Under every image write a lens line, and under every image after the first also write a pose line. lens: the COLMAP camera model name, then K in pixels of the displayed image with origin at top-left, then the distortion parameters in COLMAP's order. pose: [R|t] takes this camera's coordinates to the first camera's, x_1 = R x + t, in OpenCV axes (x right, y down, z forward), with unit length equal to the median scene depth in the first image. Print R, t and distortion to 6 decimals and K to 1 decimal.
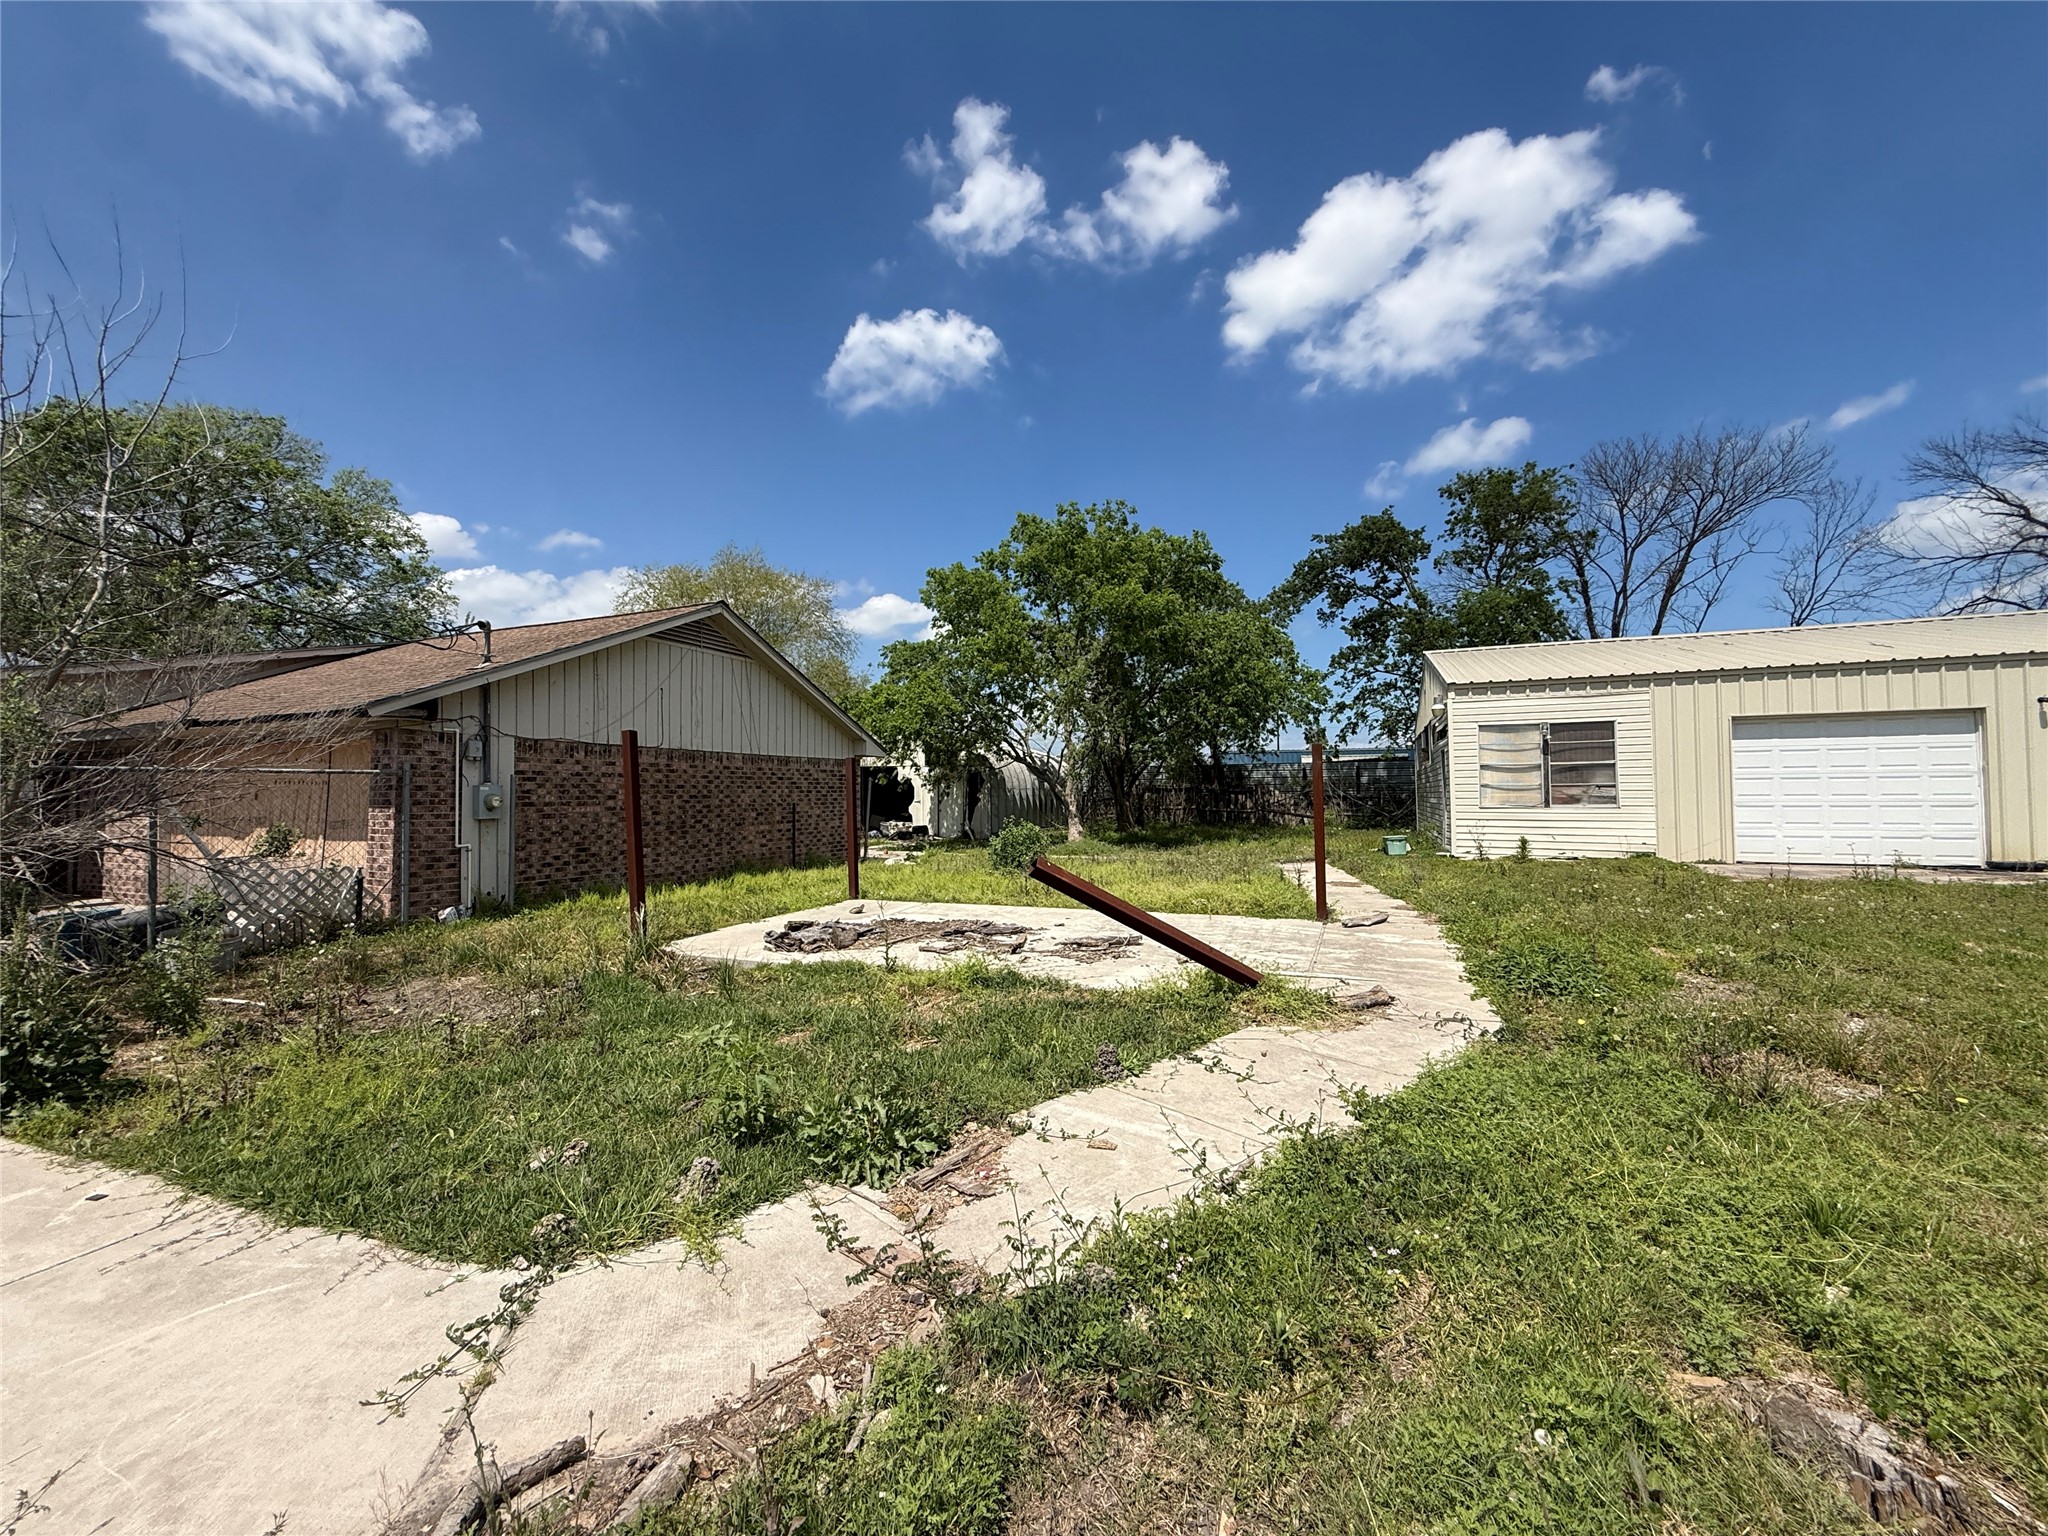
lens RADIAL K [[826.7, 0, 1029.4], [0, 826.7, 767.9], [0, 0, 1]] dist [0.002053, 0.000492]
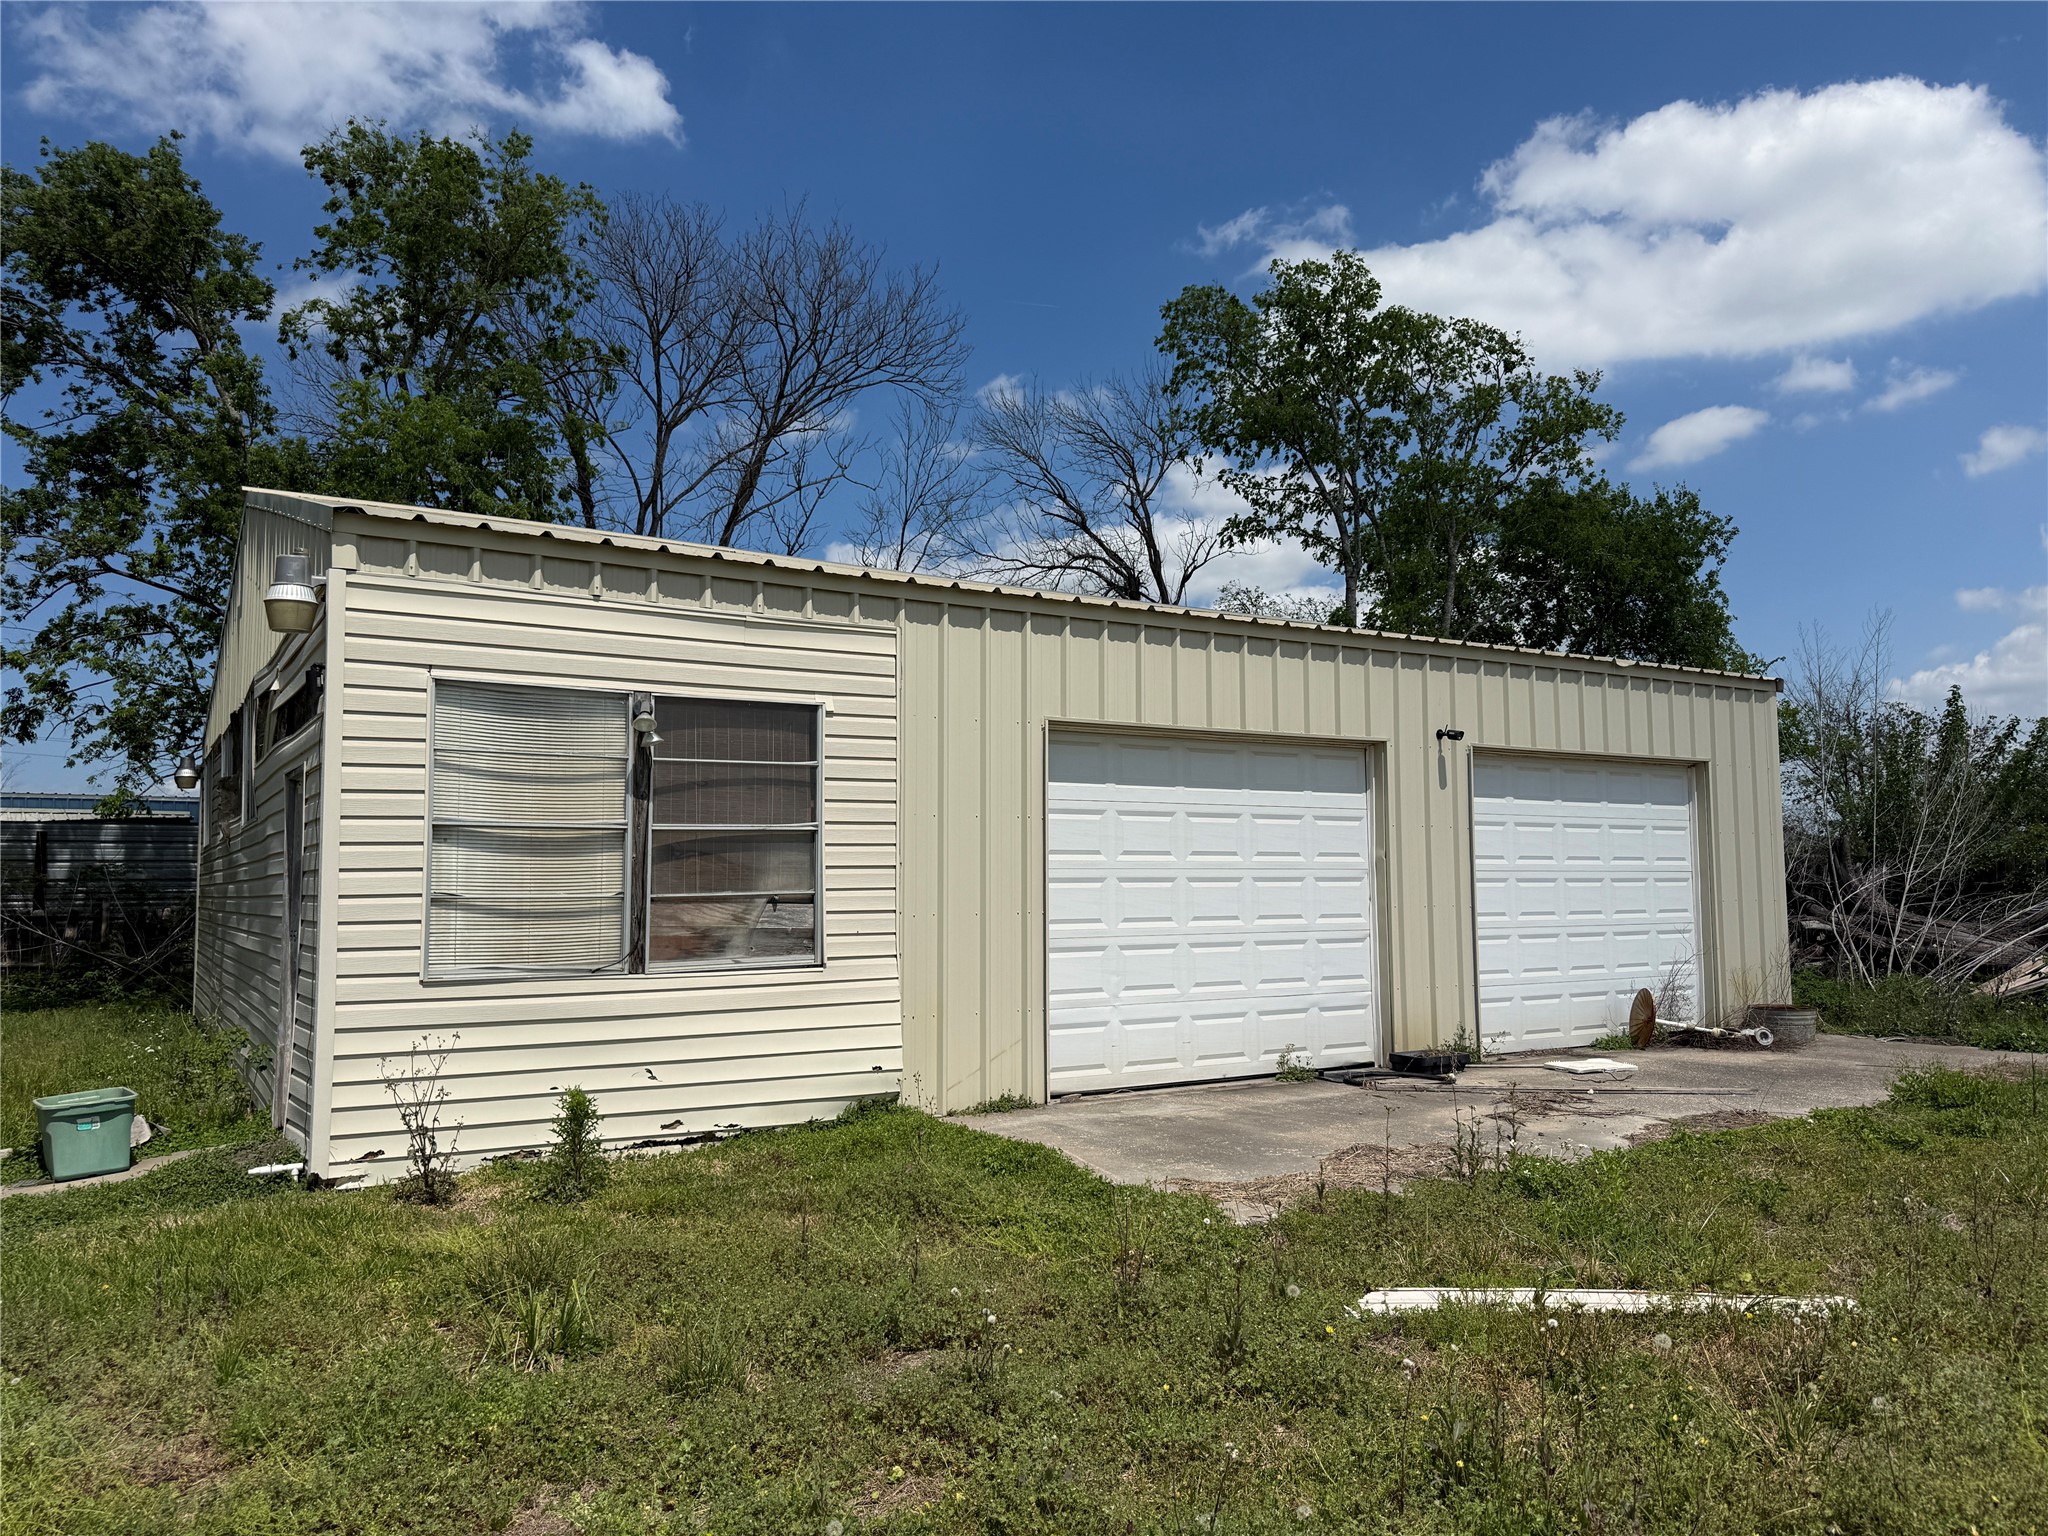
lens RADIAL K [[1445.1, 0, 1030.4], [0, 1445.1, 767.3], [0, 0, 1]] dist [0.022097, -0.034699]
pose [[0.580321, 0.069399, 0.811425, 0.269771], [-0.022806, 0.997357, -0.068990, 0.006484], [-0.814068, 0.021531, 0.580370, 0.561835]]
